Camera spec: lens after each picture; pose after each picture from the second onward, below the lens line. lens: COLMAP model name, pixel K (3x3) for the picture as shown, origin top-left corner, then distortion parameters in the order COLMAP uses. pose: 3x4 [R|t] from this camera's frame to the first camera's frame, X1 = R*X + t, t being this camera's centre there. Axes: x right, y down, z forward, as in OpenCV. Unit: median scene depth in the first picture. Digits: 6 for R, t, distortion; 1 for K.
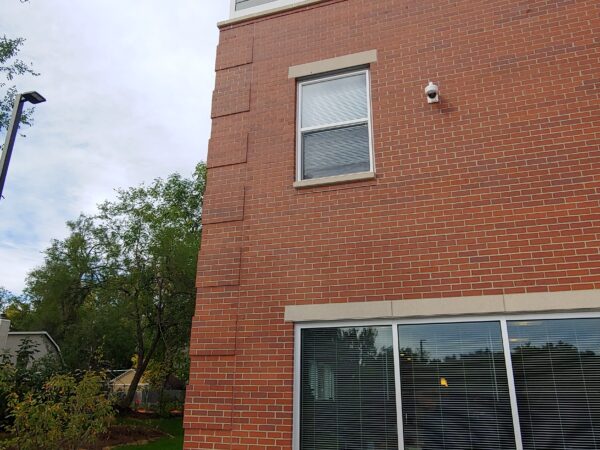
lens RADIAL K [[473.1, 0, 300.7], [0, 473.1, 226.7], [0, 0, 1]] dist [-0.005799, -0.014561]
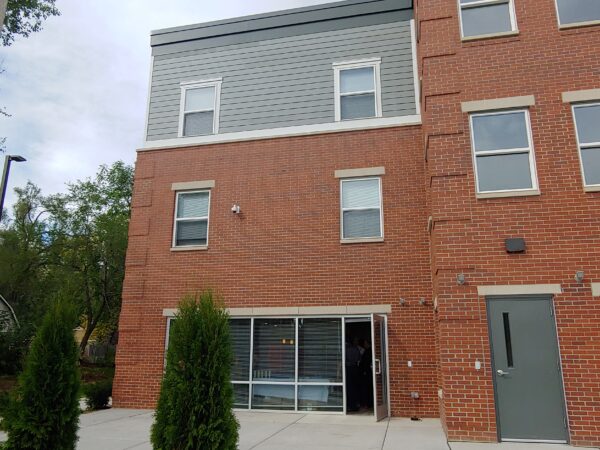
lens RADIAL K [[473.1, 0, 298.8], [0, 473.1, 221.5], [0, 0, 1]] dist [-0.005799, -0.014561]
pose [[0.994943, 0.020008, 0.098428, 0.059326], [-0.027799, 0.996532, 0.078425, -0.068289], [-0.096517, -0.080765, 0.992049, -0.192236]]
